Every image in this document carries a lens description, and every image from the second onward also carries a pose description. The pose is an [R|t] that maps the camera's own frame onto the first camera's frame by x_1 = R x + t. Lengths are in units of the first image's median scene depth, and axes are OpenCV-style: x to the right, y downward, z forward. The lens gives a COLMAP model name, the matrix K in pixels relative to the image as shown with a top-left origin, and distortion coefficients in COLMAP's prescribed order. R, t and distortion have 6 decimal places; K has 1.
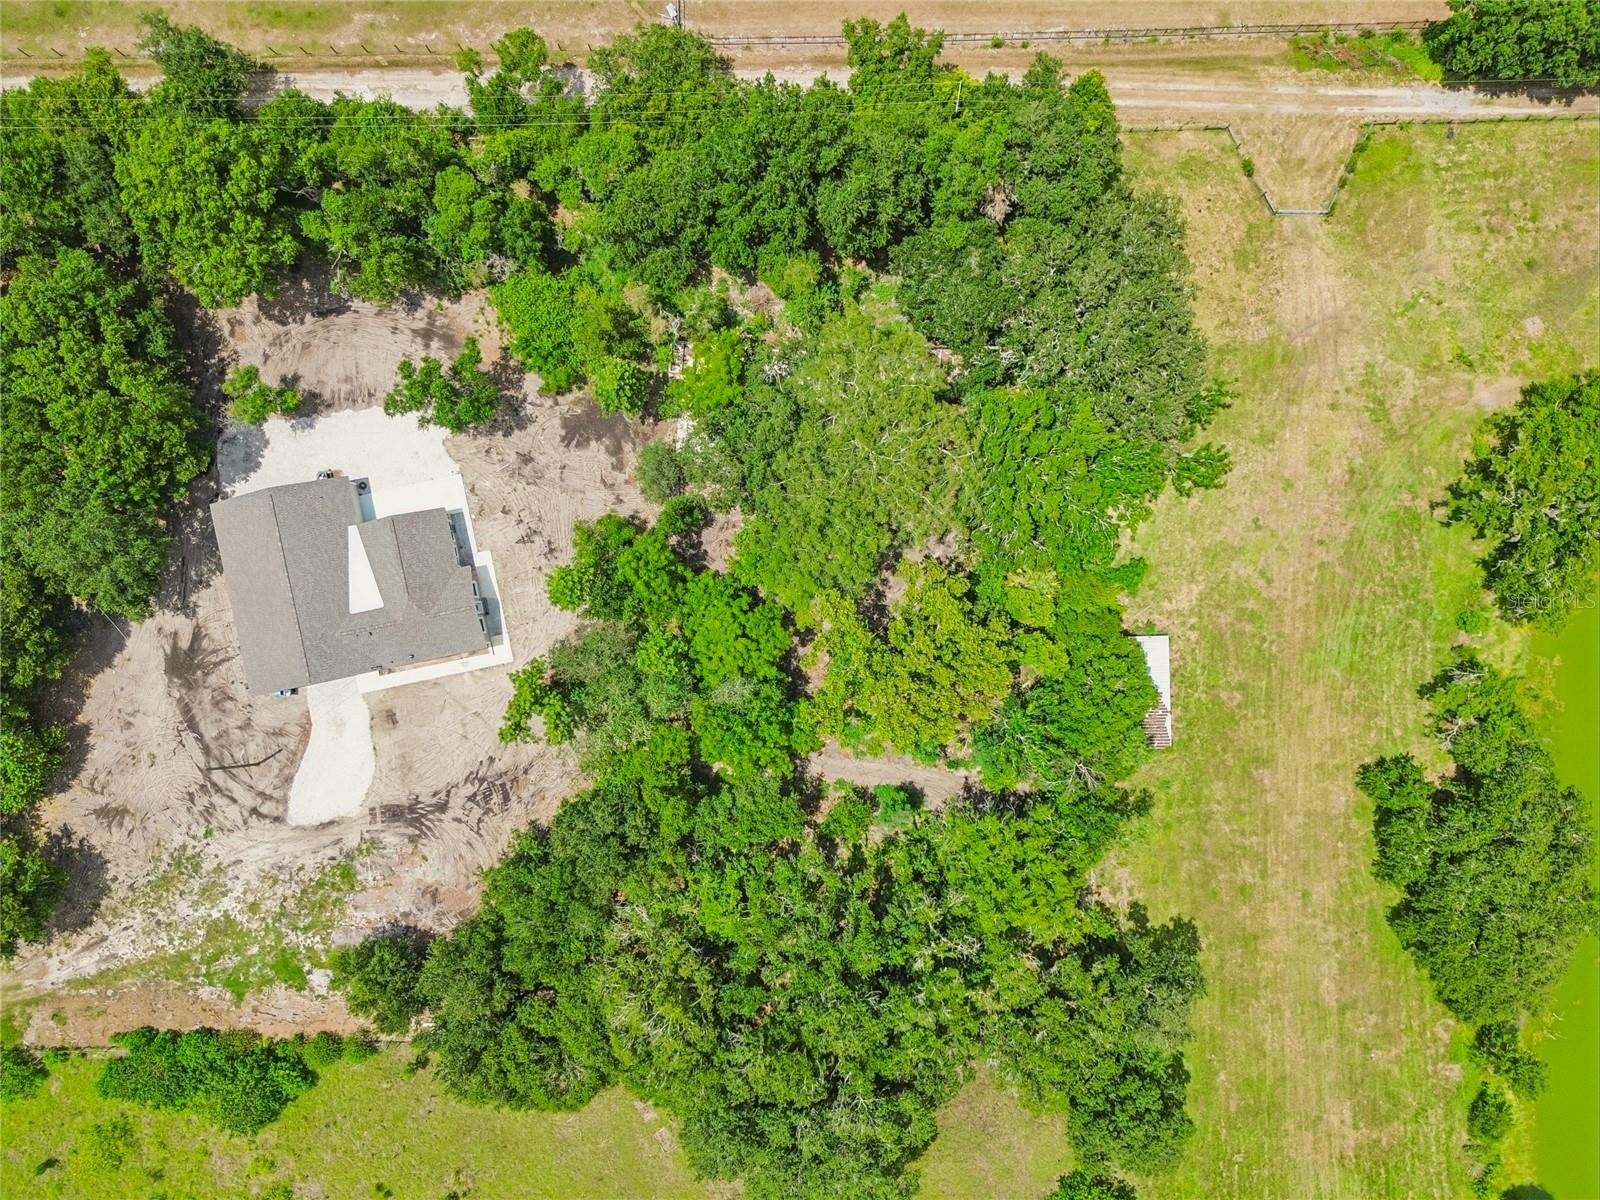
lens RADIAL K [[1139.0, 0, 800.0], [0, 1139.0, 600.0], [0, 0, 1]] dist [0.052630, -0.048845]
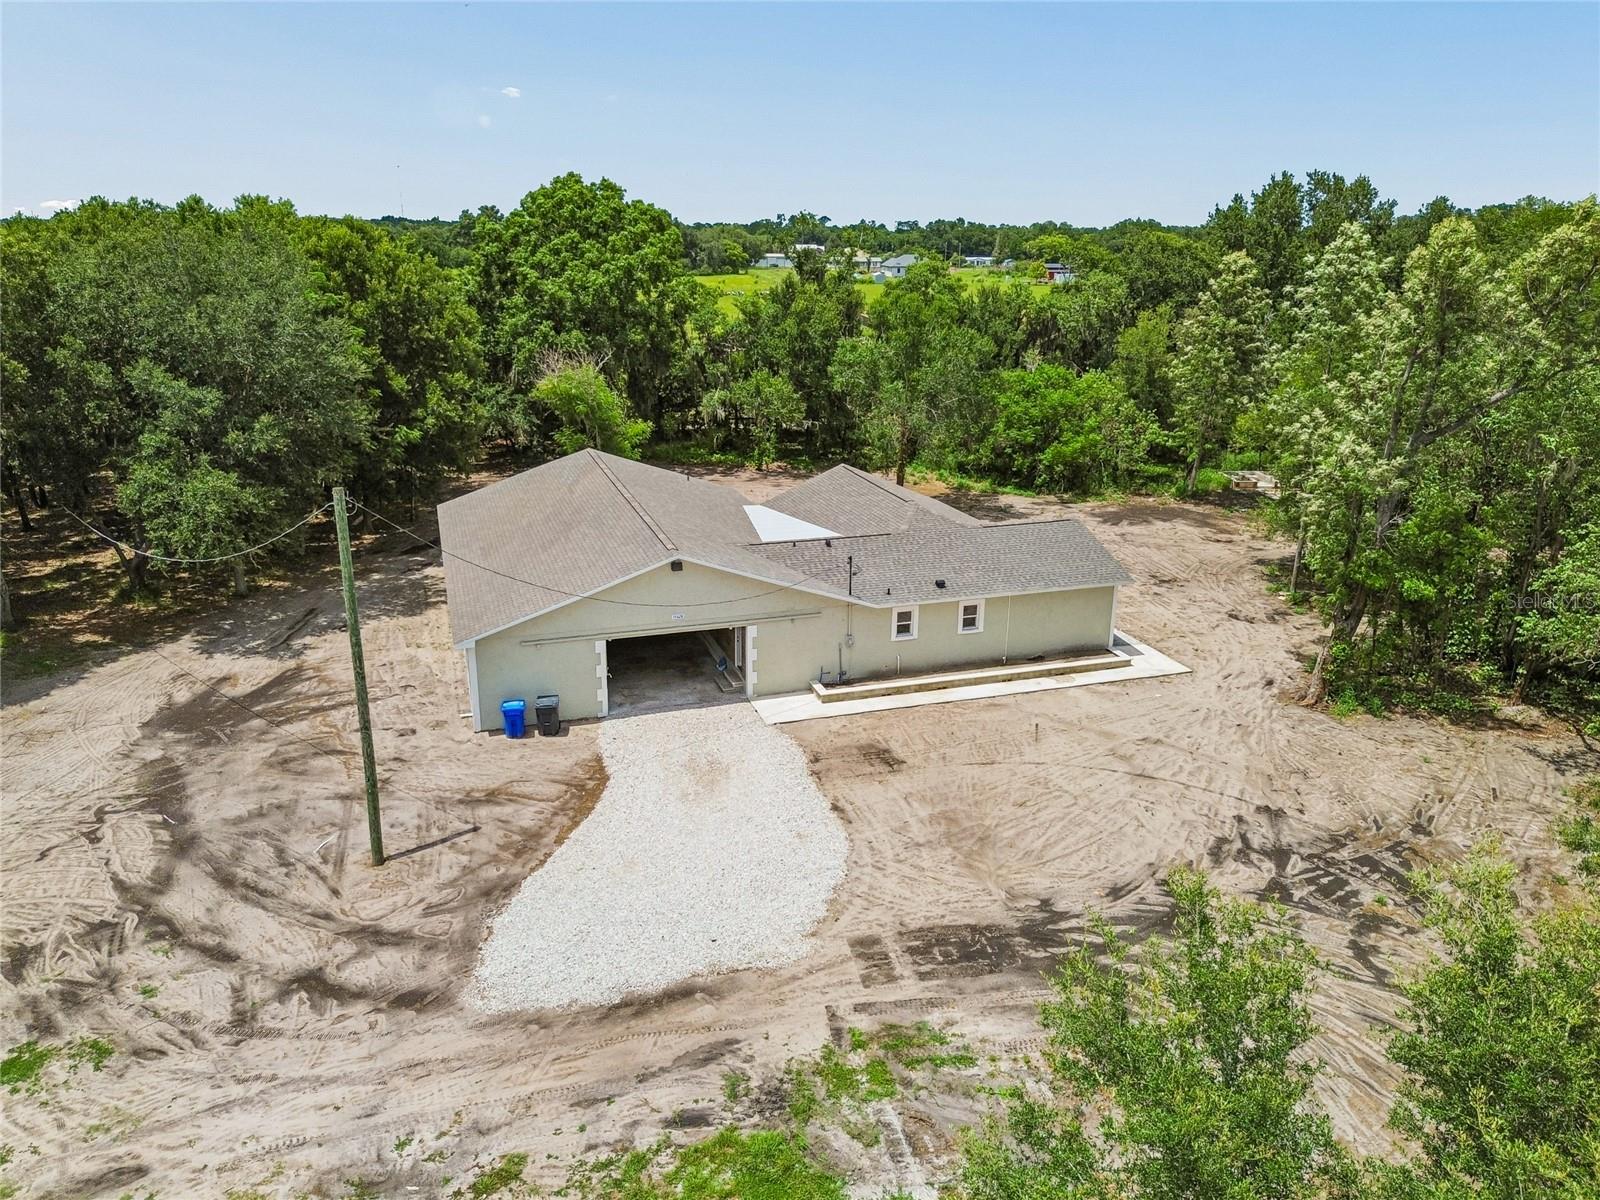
lens RADIAL K [[1149.5, 0, 795.8], [0, 1149.5, 581.7], [0, 0, 1]] dist [0.060998, -0.061476]
pose [[0.994627, -0.017748, 0.101988, -0.407858], [0.102732, 0.290571, -0.951322, 0.371571], [-0.012750, 0.956689, 0.290833, 0.871487]]
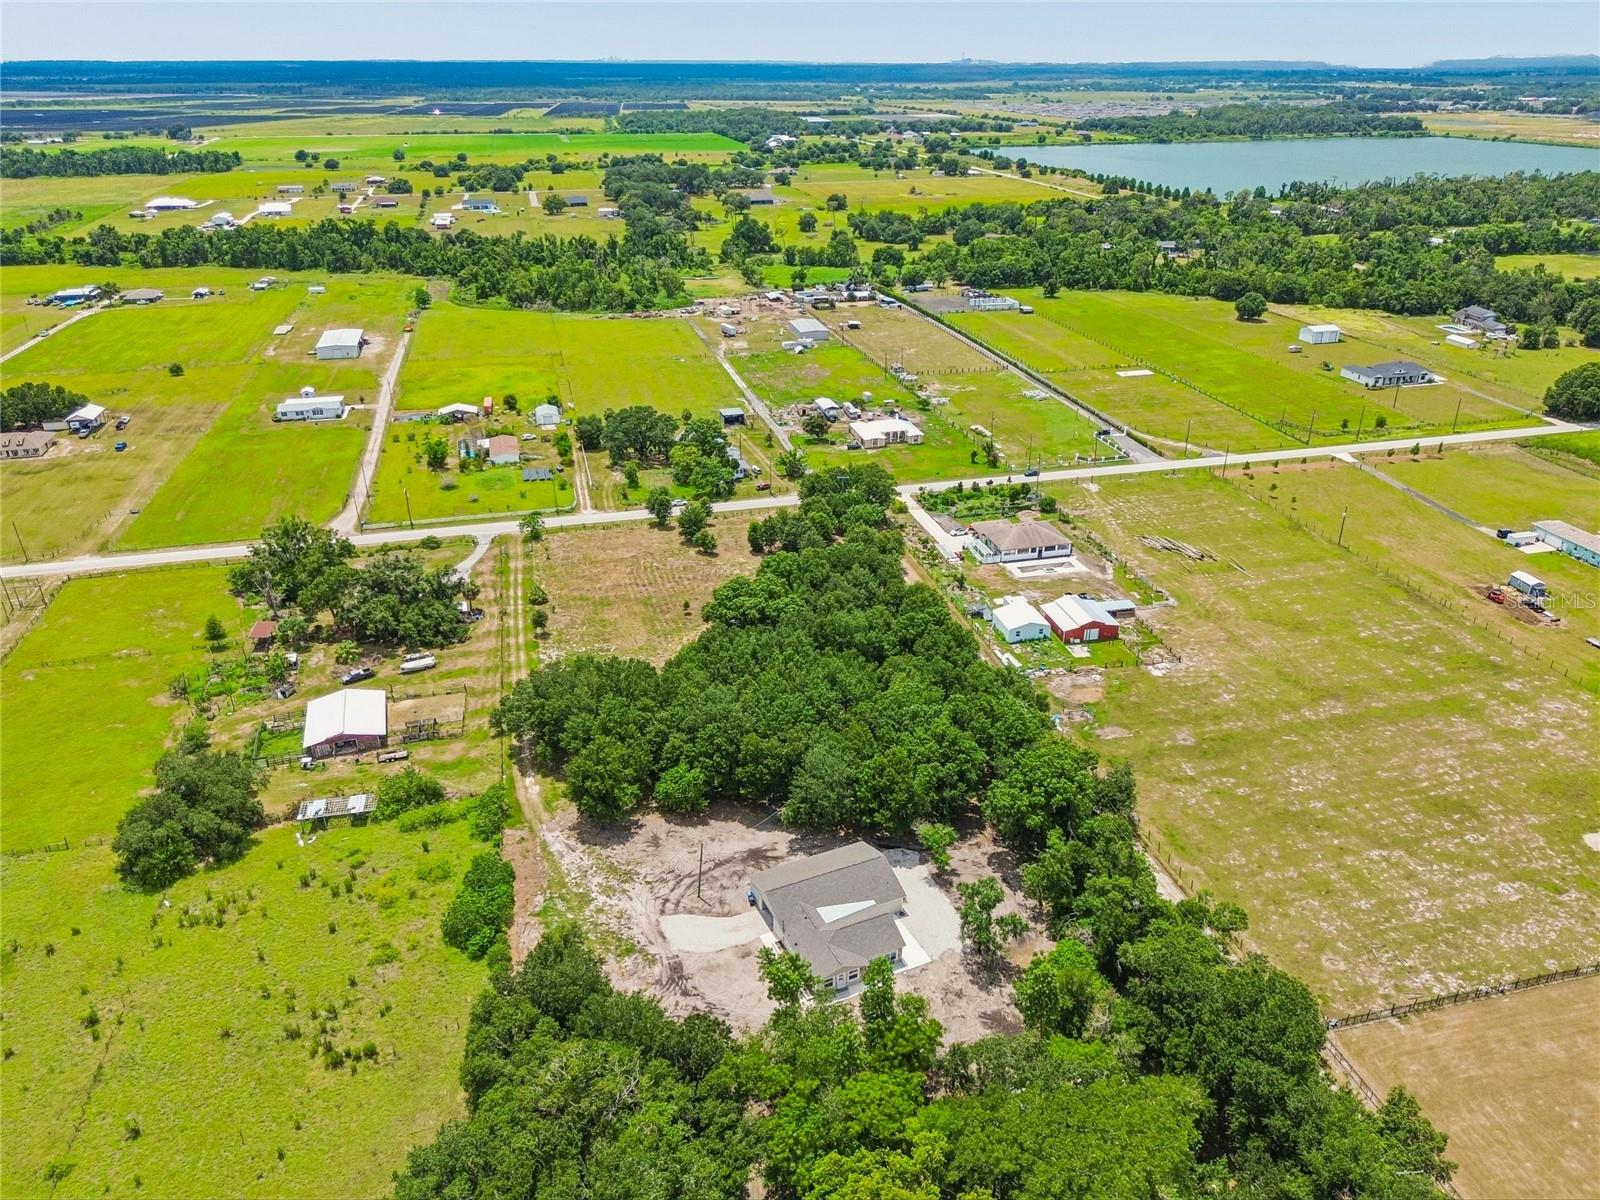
lens RADIAL K [[1139.0, 0, 800.0], [0, 1139.0, 600.0], [0, 0, 1]] dist [0.052630, -0.048845]
pose [[0.219044, 0.427895, -0.876884, 0.674419], [-0.975702, 0.100724, -0.194578, 0.262805], [0.005064, 0.898198, 0.439561, 0.020890]]
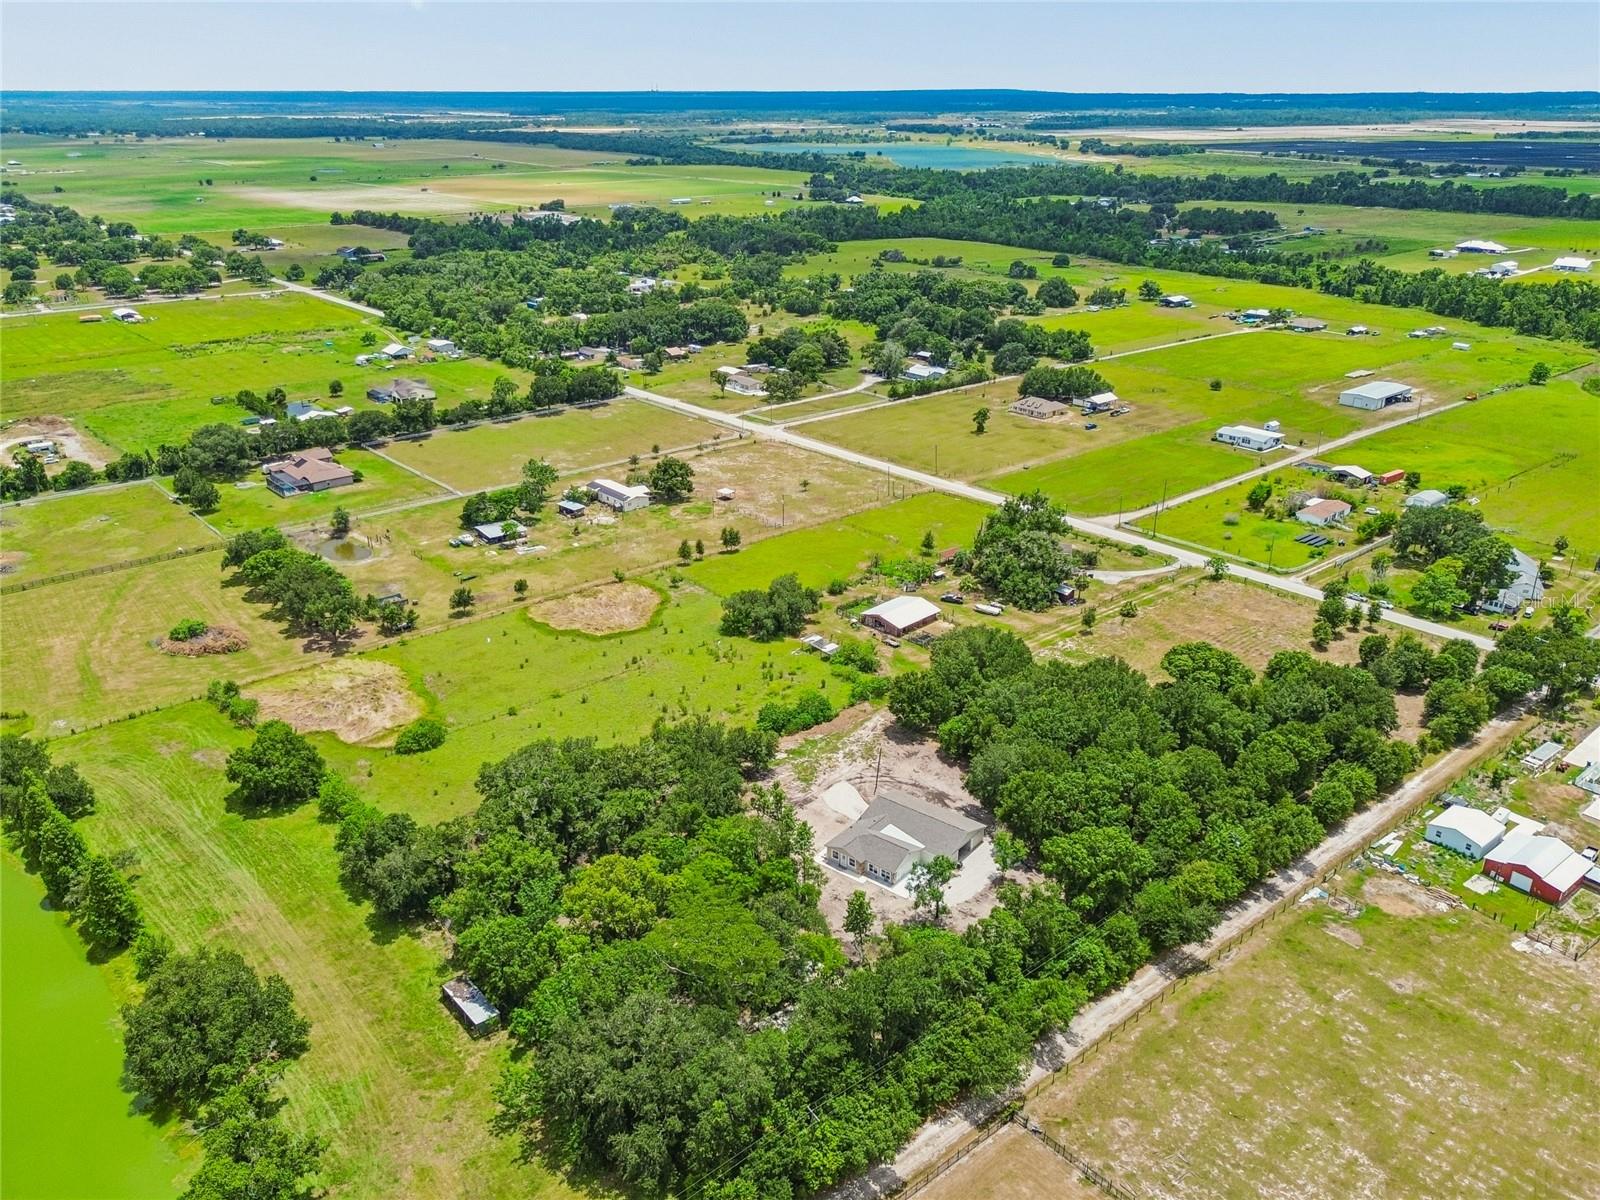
lens RADIAL K [[1208.7, 0, 785.9], [0, 1208.7, 623.7], [0, 0, 1]] dist [0.056030, -0.051023]
pose [[-0.776854, 0.267413, -0.570077, 0.746414], [-0.629497, -0.307942, 0.713376, -1.143793], [0.015215, 0.913051, 0.407562, -0.094521]]
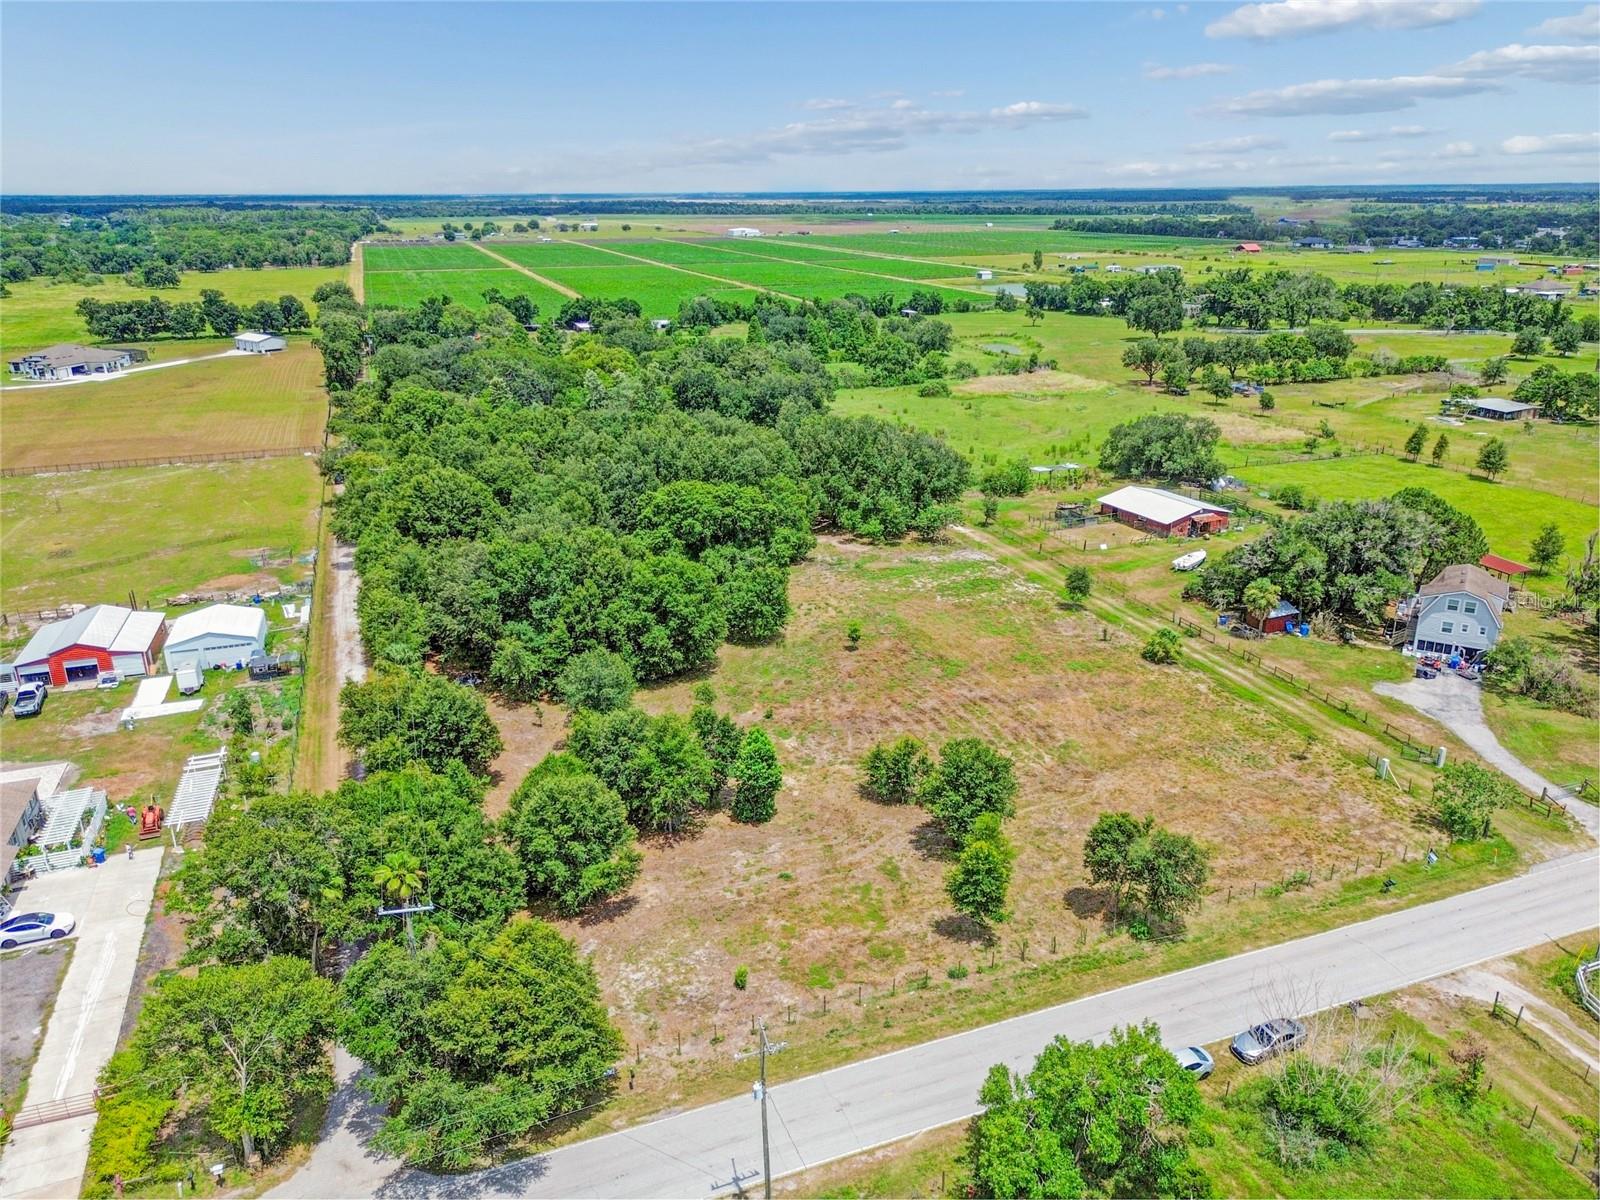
lens RADIAL K [[1139.0, 0, 800.0], [0, 1139.0, 600.0], [0, 0, 1]] dist [0.052630, -0.048845]
pose [[-0.334222, -0.303429, 0.892315, -2.289849], [0.942463, -0.115329, 0.313788, -0.356159], [0.007698, 0.945849, 0.324517, 0.590240]]
